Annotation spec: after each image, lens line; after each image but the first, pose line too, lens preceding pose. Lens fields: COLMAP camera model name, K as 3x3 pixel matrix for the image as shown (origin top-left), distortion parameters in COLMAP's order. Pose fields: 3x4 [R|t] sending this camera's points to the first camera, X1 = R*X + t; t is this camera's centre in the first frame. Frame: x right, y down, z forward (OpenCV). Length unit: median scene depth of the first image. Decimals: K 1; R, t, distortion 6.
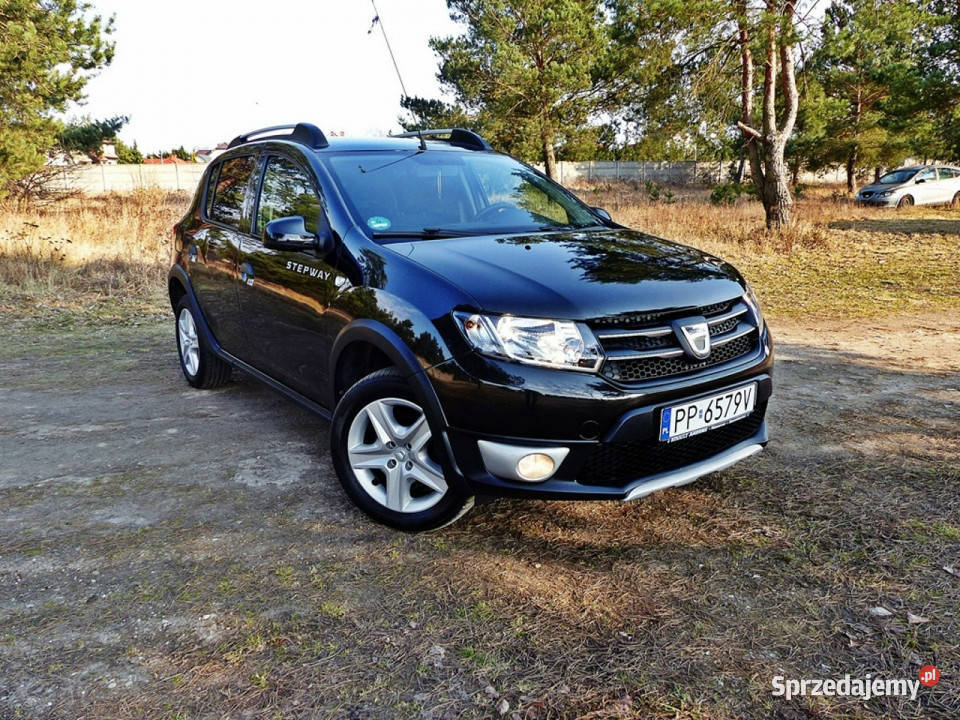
lens RADIAL K [[736.1, 0, 483.5], [0, 736.1, 351.2], [0, 0, 1]] dist [-0.030001, 0.028424]
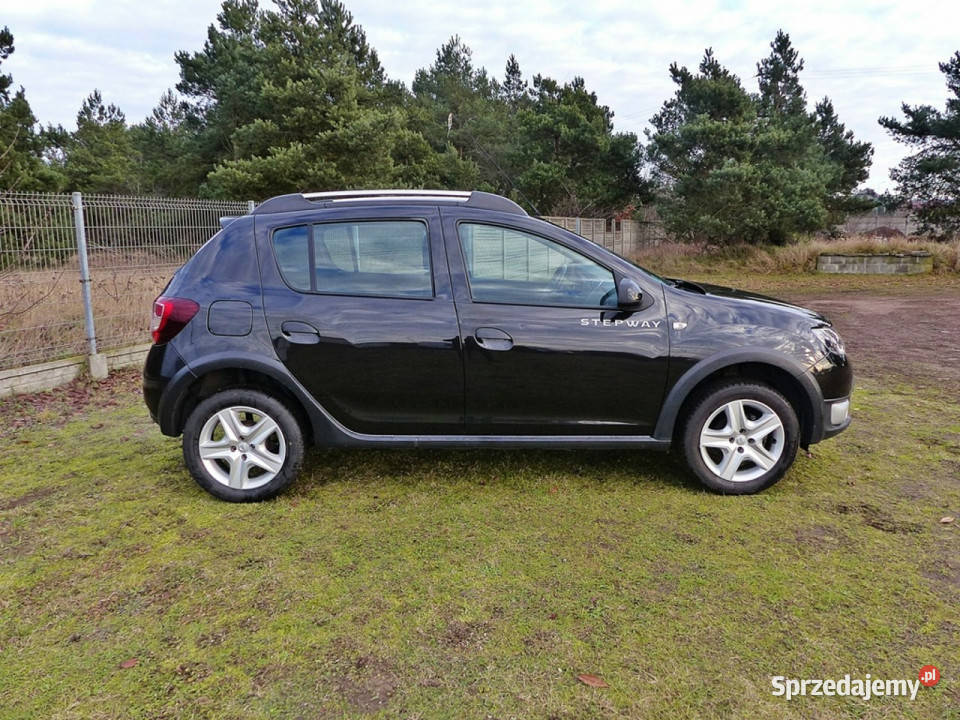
lens RADIAL K [[736.1, 0, 482.3], [0, 736.1, 346.8], [0, 0, 1]] dist [-0.030001, 0.028424]
pose [[0.570568, -0.126443, 0.811458, -1.538930], [0.177519, 0.983706, 0.028462, -0.168748], [-0.801835, 0.127810, 0.583717, 0.554577]]
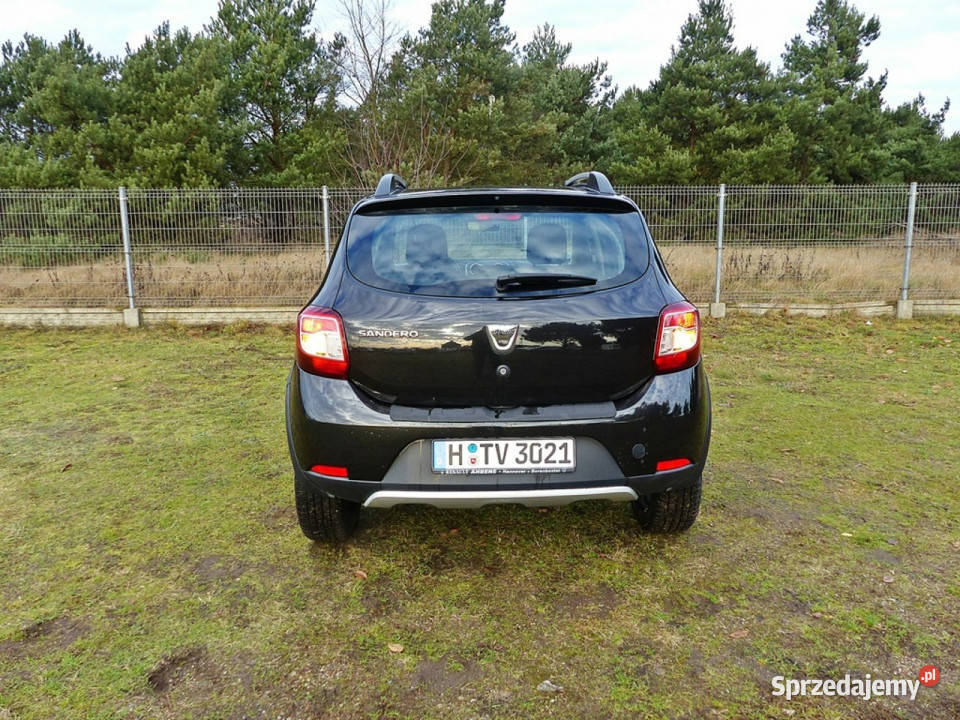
lens RADIAL K [[736.1, 0, 482.2], [0, 736.1, 355.6], [0, 0, 1]] dist [-0.030001, 0.028424]
pose [[0.977457, 0.040676, -0.207179, 0.328018], [-0.045256, 0.998824, -0.017412, 0.005961], [0.206227, 0.026395, 0.978148, -0.326169]]
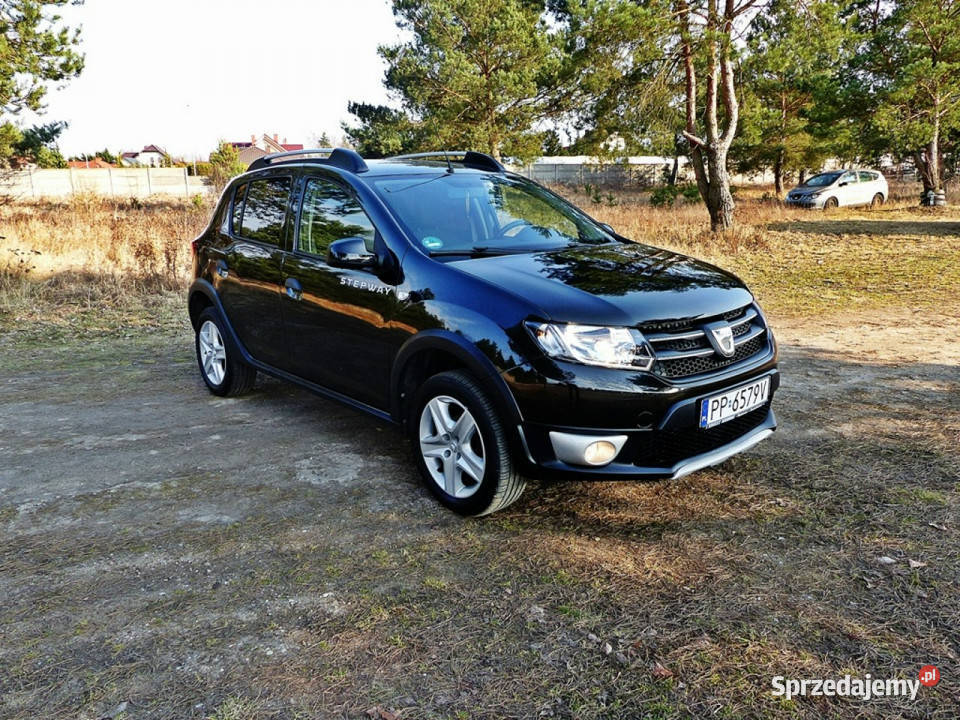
lens RADIAL K [[736.1, 0, 487.0], [0, 736.1, 347.4], [0, 0, 1]] dist [-0.030001, 0.028424]
pose [[0.995776, -0.023861, 0.088662, -0.179188], [0.024495, 0.999682, -0.006067, -0.007020], [-0.088489, 0.008213, 0.996043, -0.130774]]
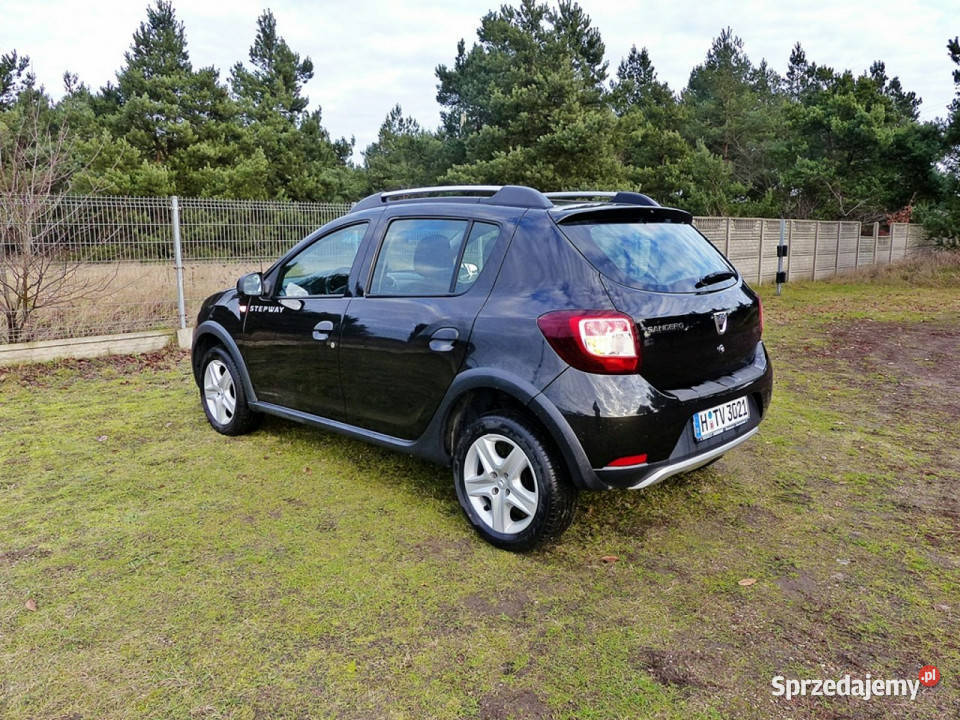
lens RADIAL K [[736.1, 0, 484.7], [0, 736.1, 350.0], [0, 0, 1]] dist [-0.030001, 0.028424]
pose [[0.844373, -0.075562, 0.530400, -0.812373], [0.104803, 0.994173, -0.025211, -0.001662], [-0.525404, 0.076875, 0.847373, -0.200517]]
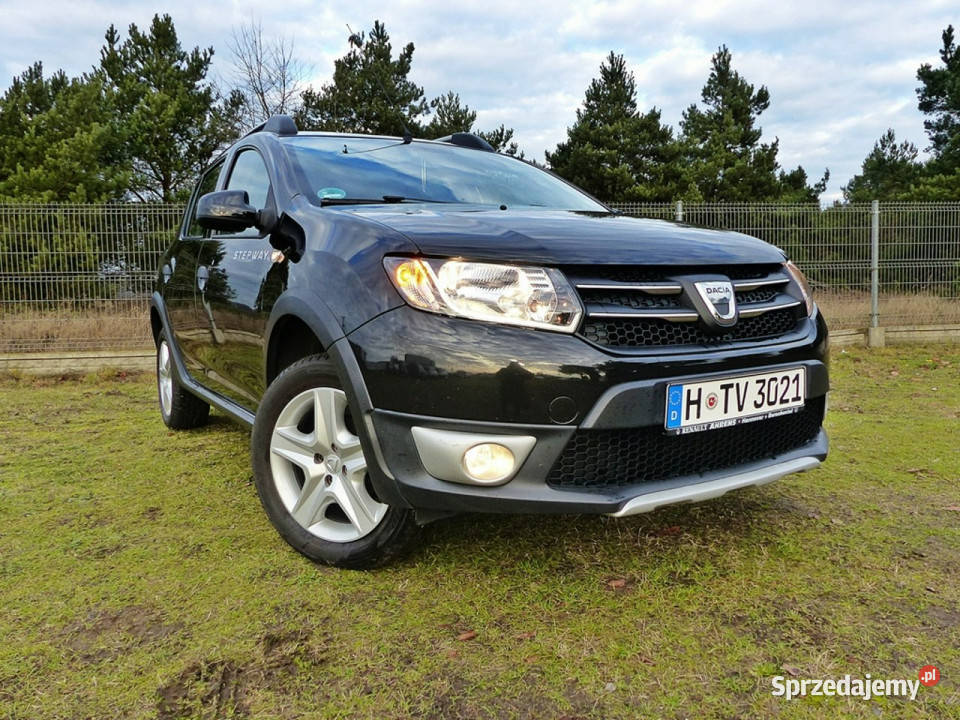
lens RADIAL K [[736.1, 0, 482.5], [0, 736.1, 353.9], [0, 0, 1]] dist [-0.030001, 0.028424]
pose [[0.996615, -0.006302, -0.081973, 0.106570], [-0.004181, 0.991882, -0.127092, 0.122729], [0.082109, 0.127005, 0.988498, 0.236081]]
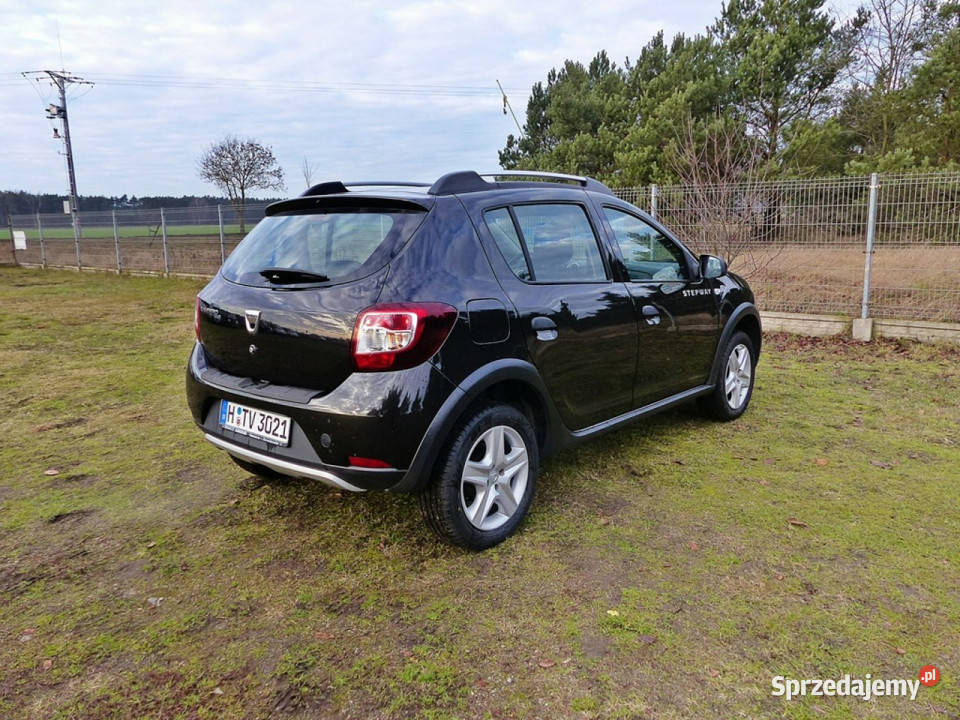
lens RADIAL K [[736.1, 0, 481.2], [0, 736.1, 361.3], [0, 0, 1]] dist [-0.030001, 0.028424]
pose [[0.581355, 0.150130, -0.799680, 1.262950], [-0.157284, 0.985028, 0.070584, -0.108773], [0.798304, 0.084743, 0.596263, 0.228453]]
